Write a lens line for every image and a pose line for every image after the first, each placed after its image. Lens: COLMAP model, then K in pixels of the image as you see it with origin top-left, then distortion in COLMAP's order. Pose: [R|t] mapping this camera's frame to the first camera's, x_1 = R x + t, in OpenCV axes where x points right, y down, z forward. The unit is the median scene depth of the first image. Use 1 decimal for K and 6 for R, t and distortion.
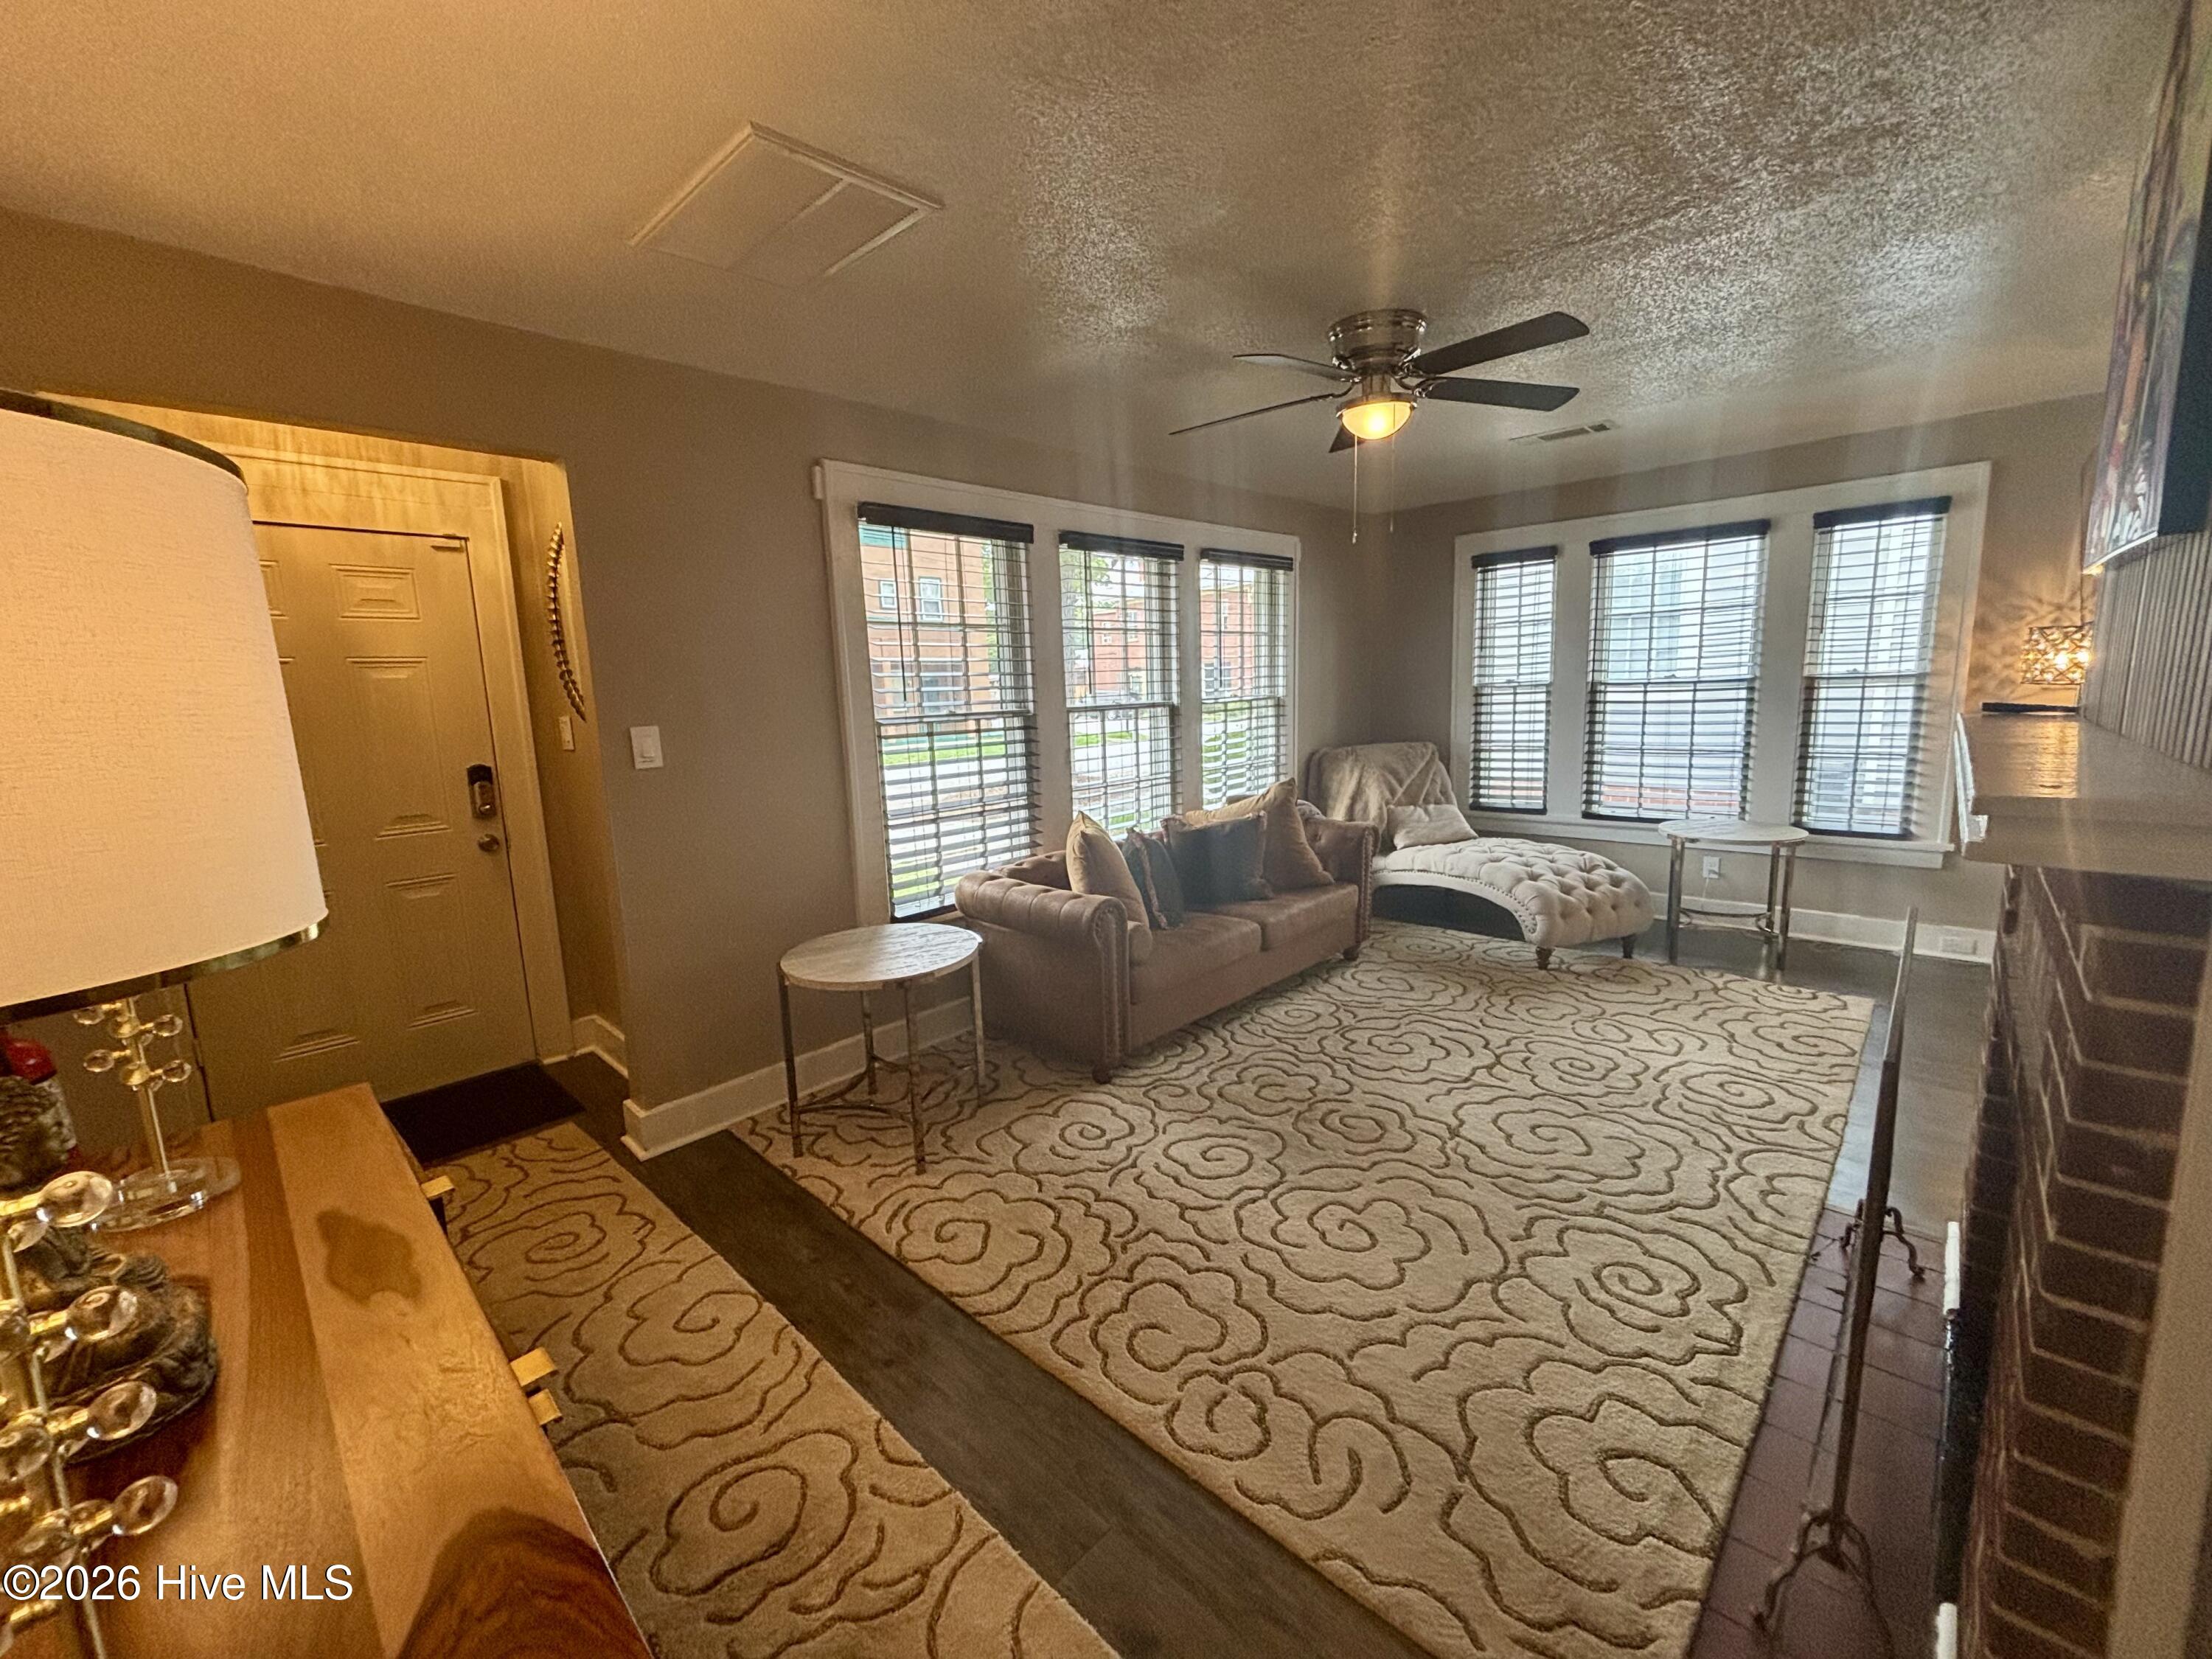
lens RADIAL K [[893.2, 0, 1110.2], [0, 893.2, 826.8], [0, 0, 1]] dist [0.001485, -0.000189]
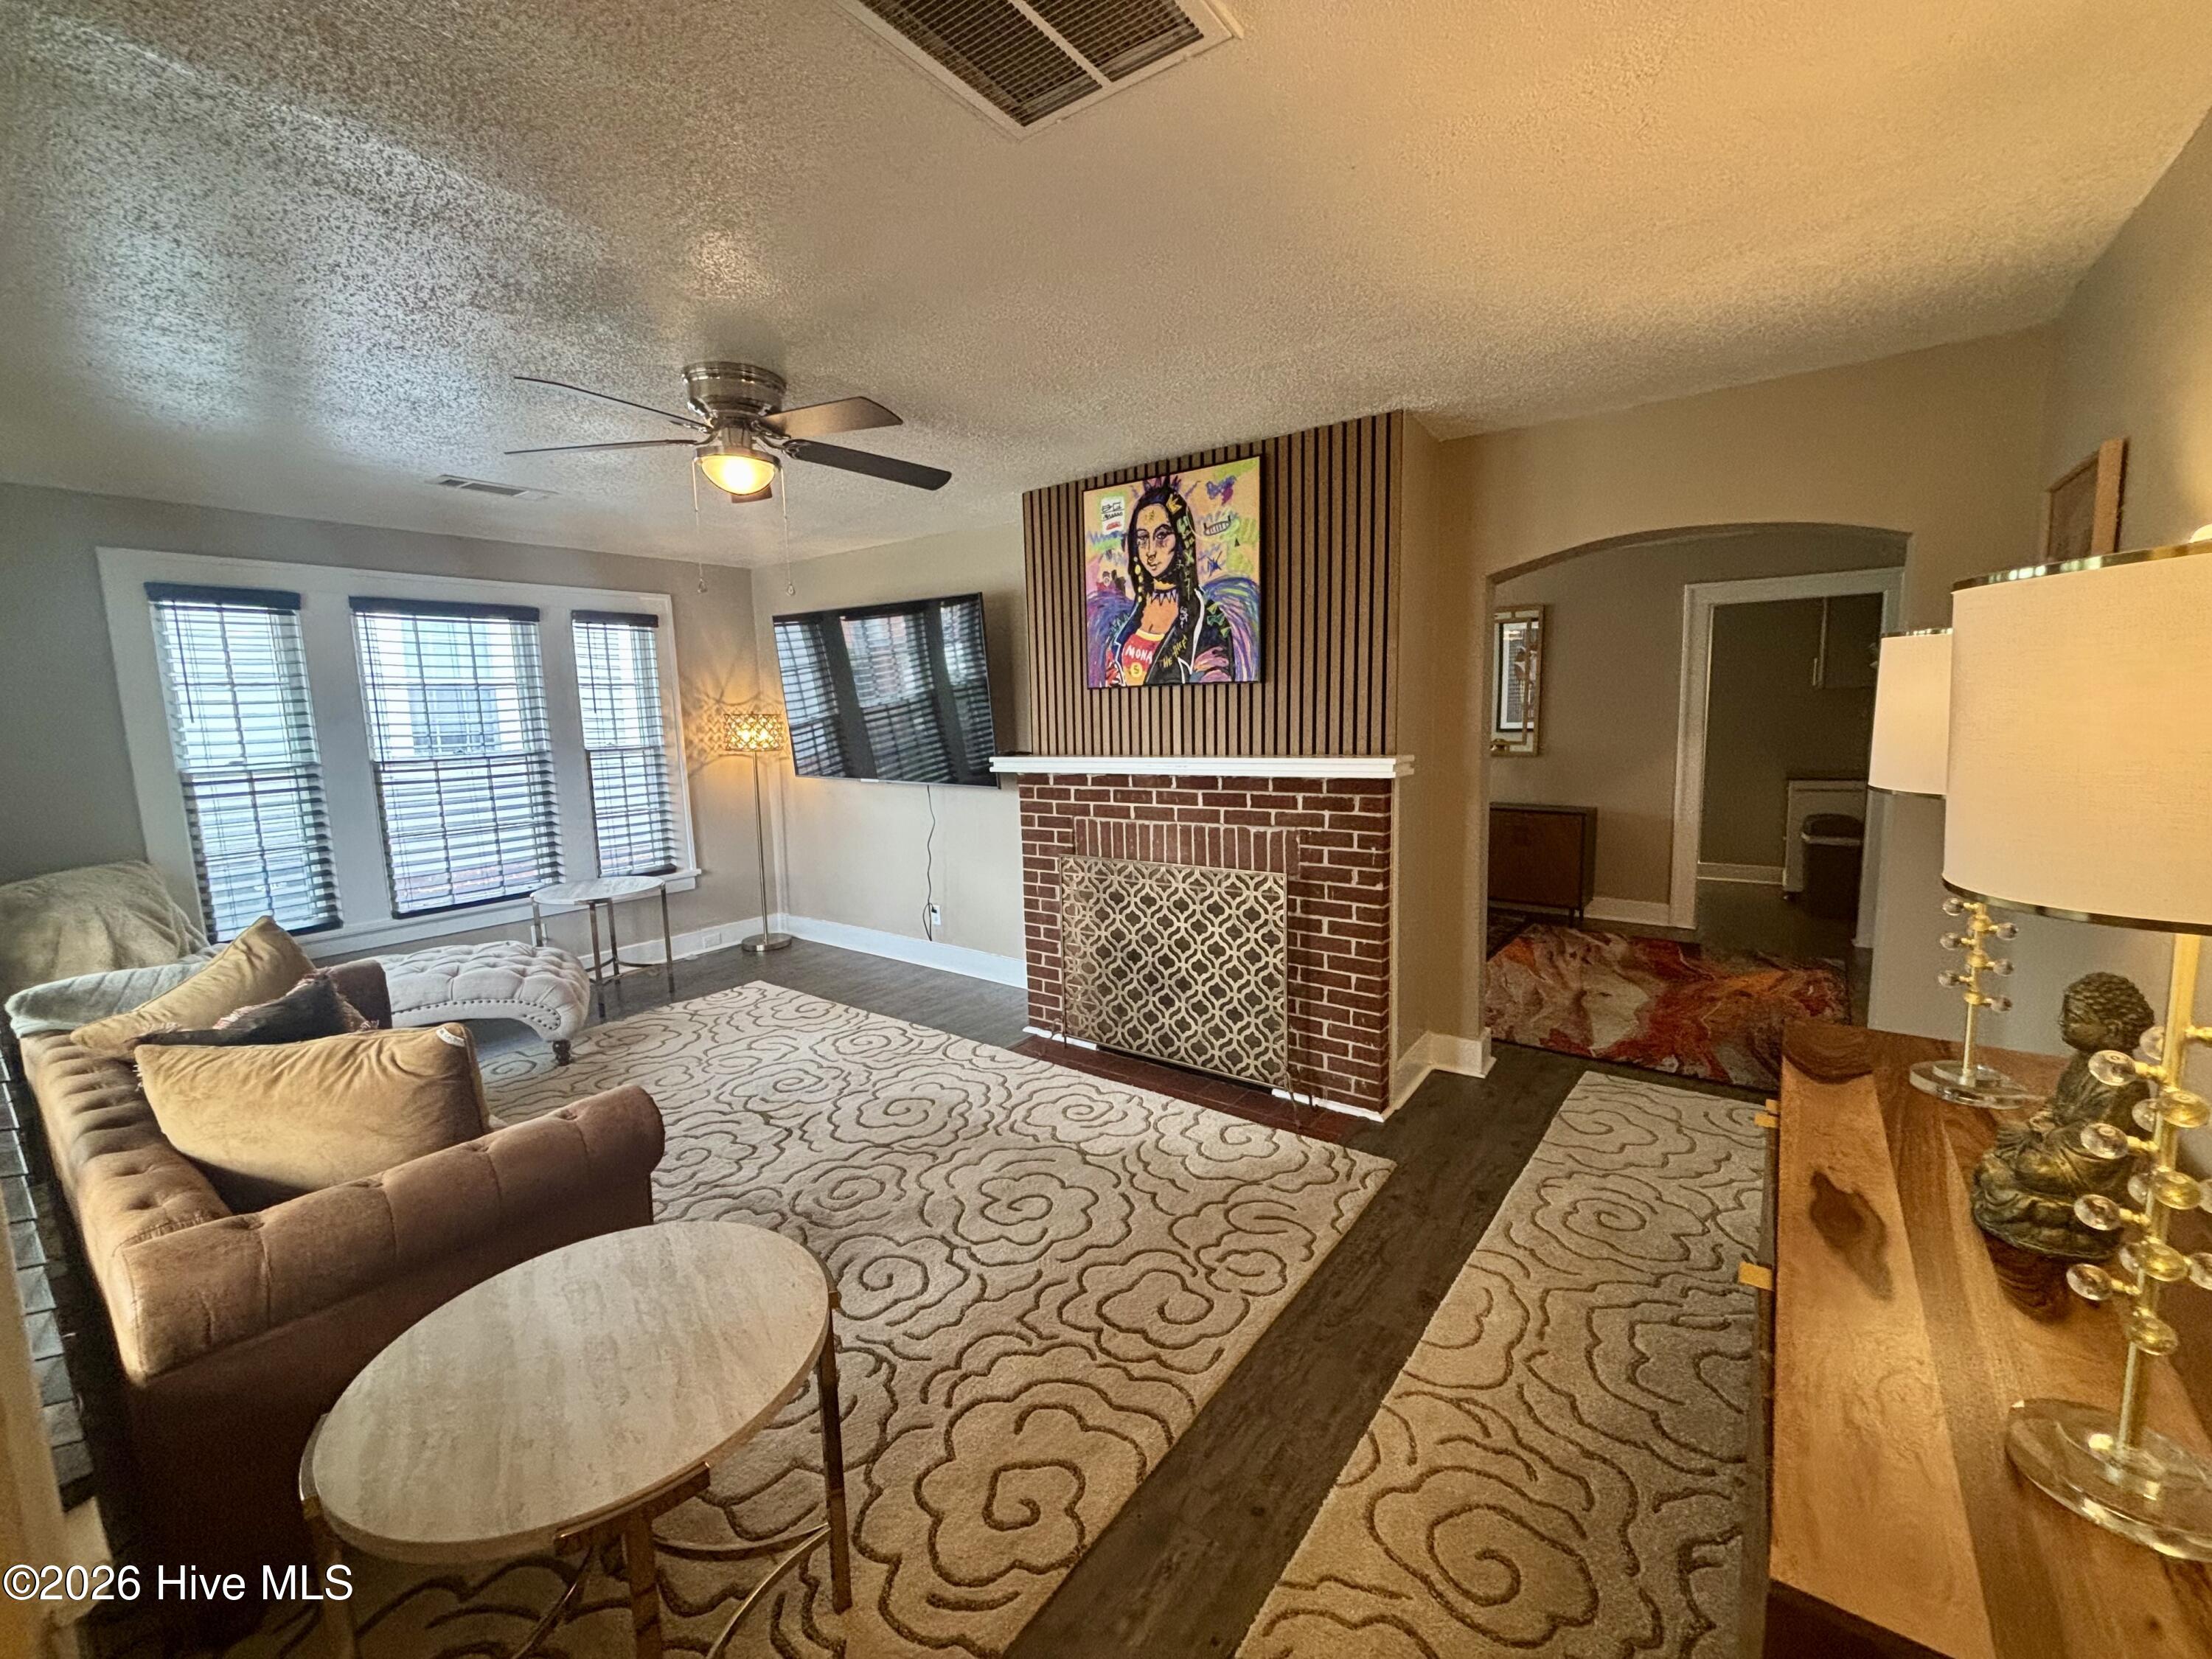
lens RADIAL K [[893.2, 0, 1110.2], [0, 893.2, 826.8], [0, 0, 1]] dist [0.001485, -0.000189]
pose [[-0.119000, -0.089888, 0.988817, -0.631036], [0.191216, 0.975176, 0.111660, -0.100174], [-0.974308, 0.202365, -0.098858, 0.677085]]
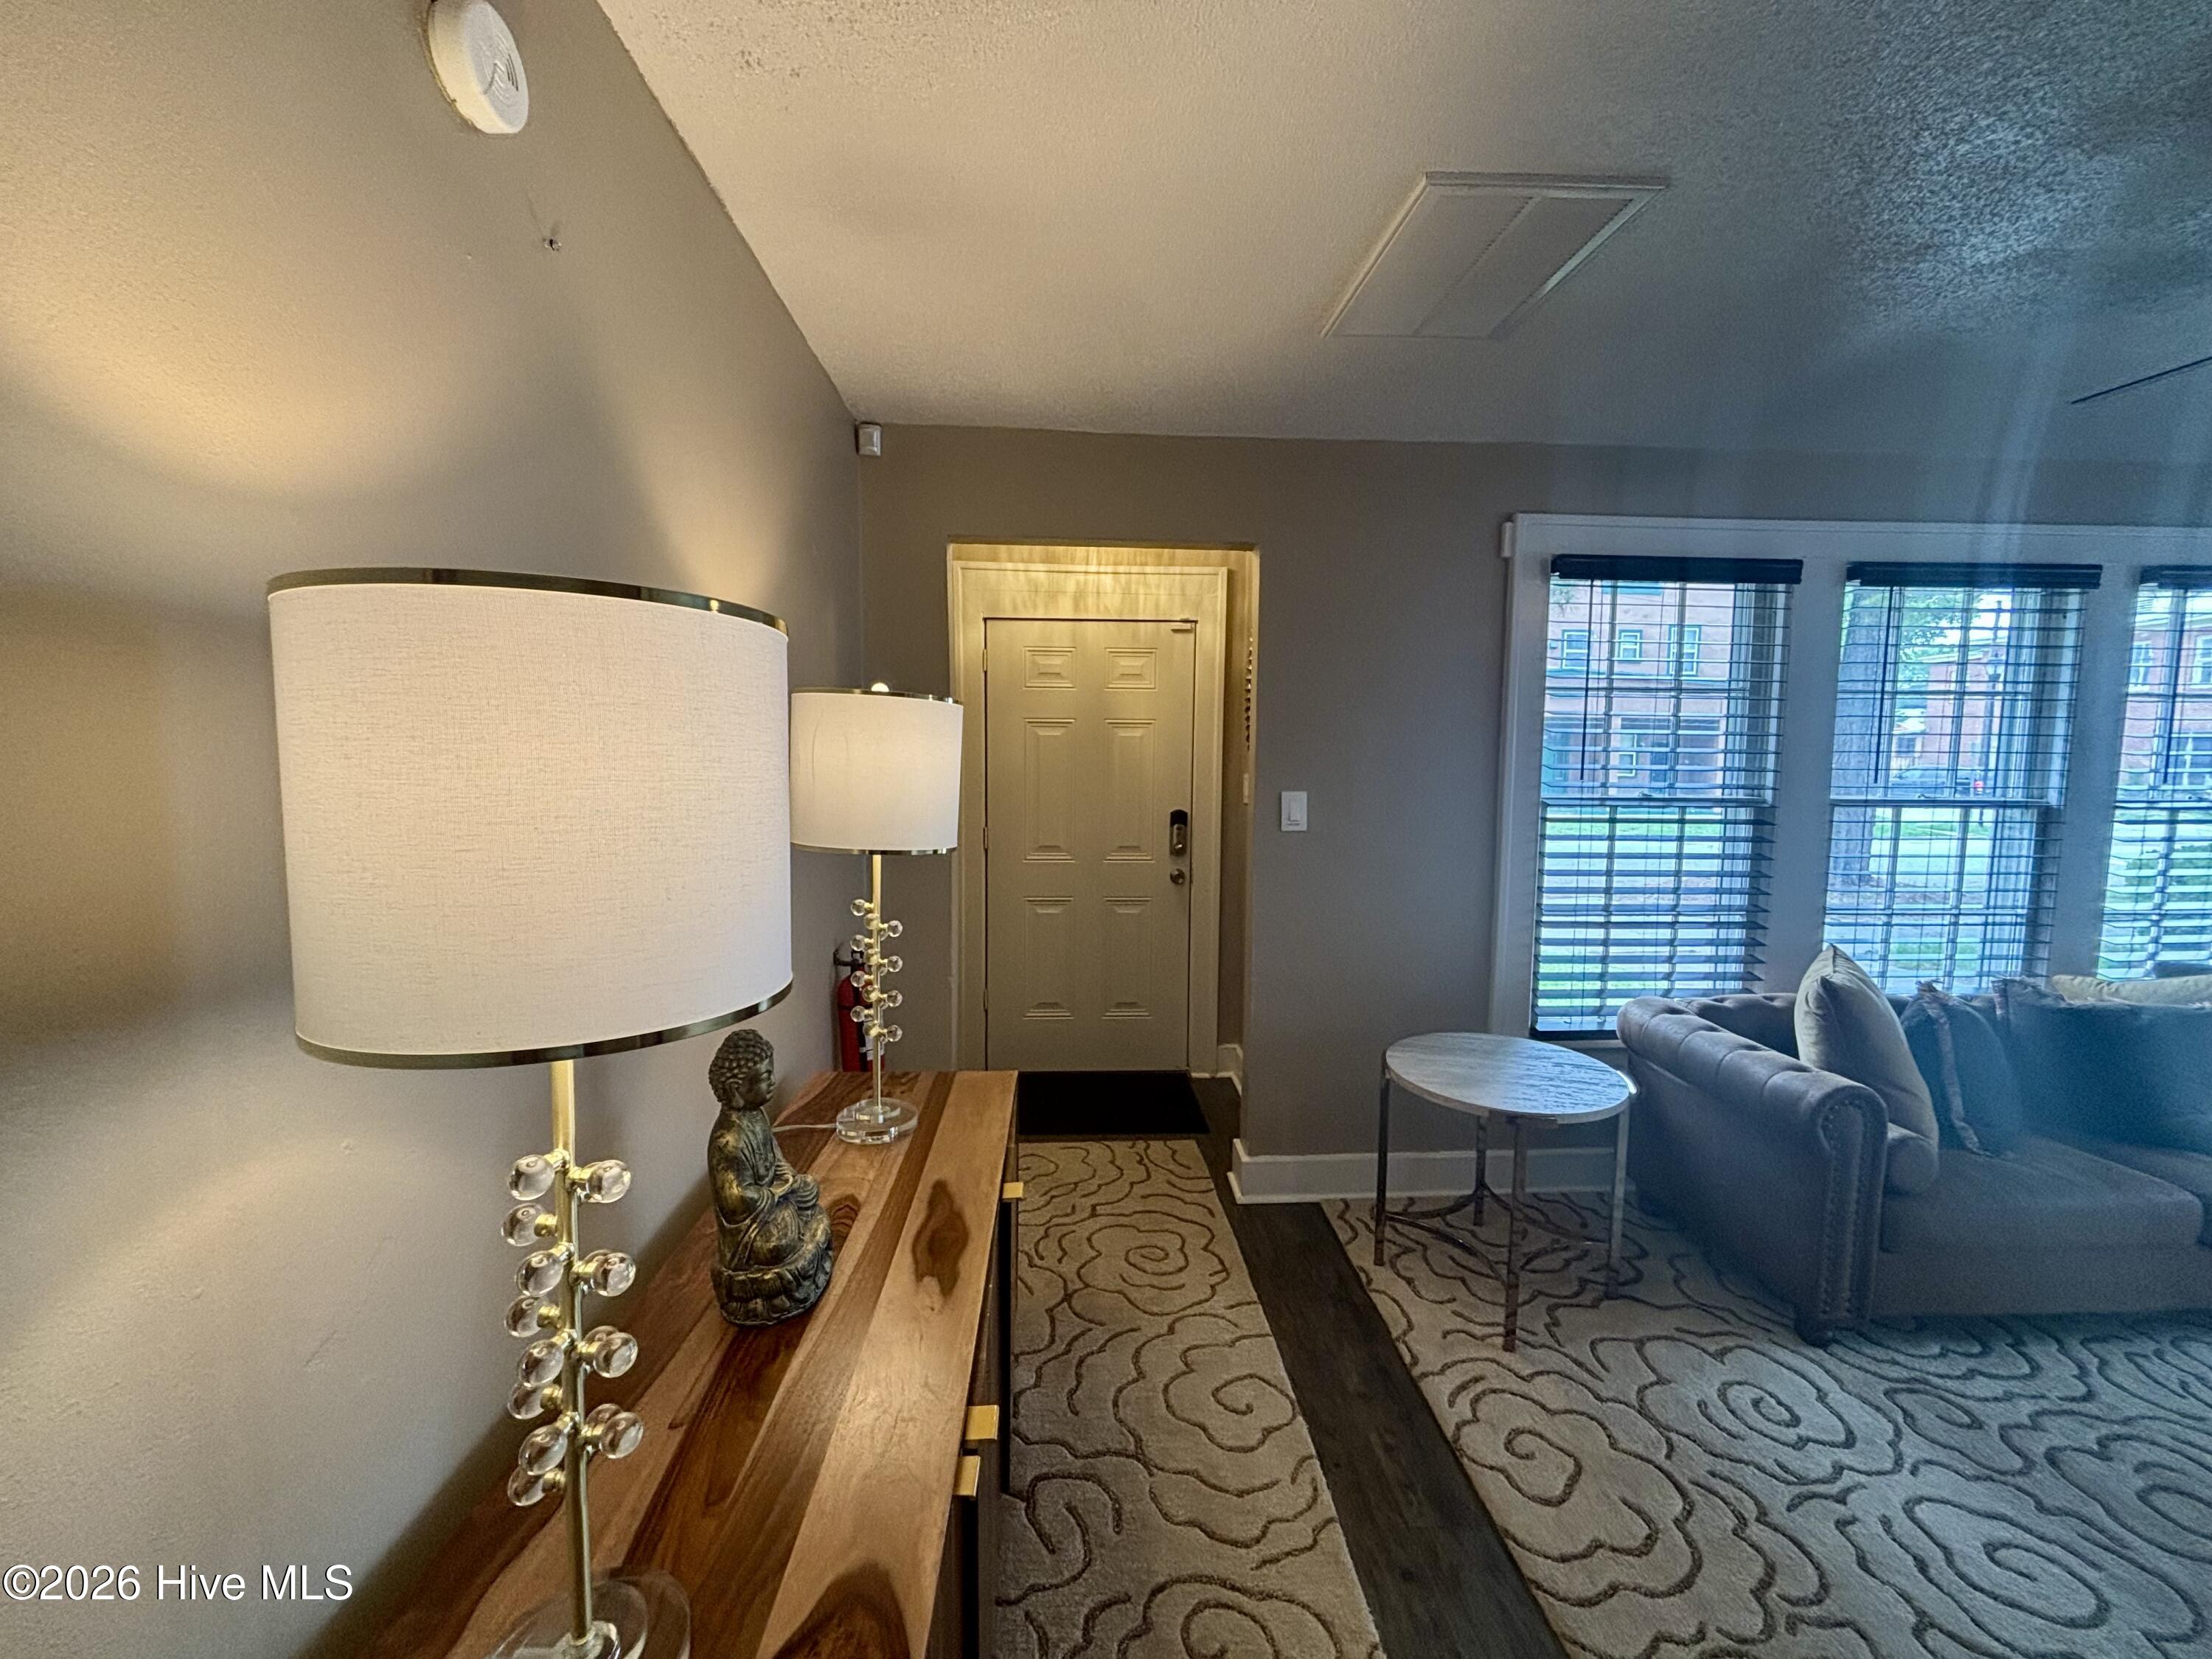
lens RADIAL K [[893.6, 0, 1099.3], [0, 893.6, 824.6], [0, 0, 1]] dist [-0.003514, -0.000002]
pose [[0.720340, 0.098998, -0.686520, 0.029082], [-0.142358, 0.989793, -0.006641, -0.030013], [0.678855, 0.102516, 0.727081, 0.079982]]
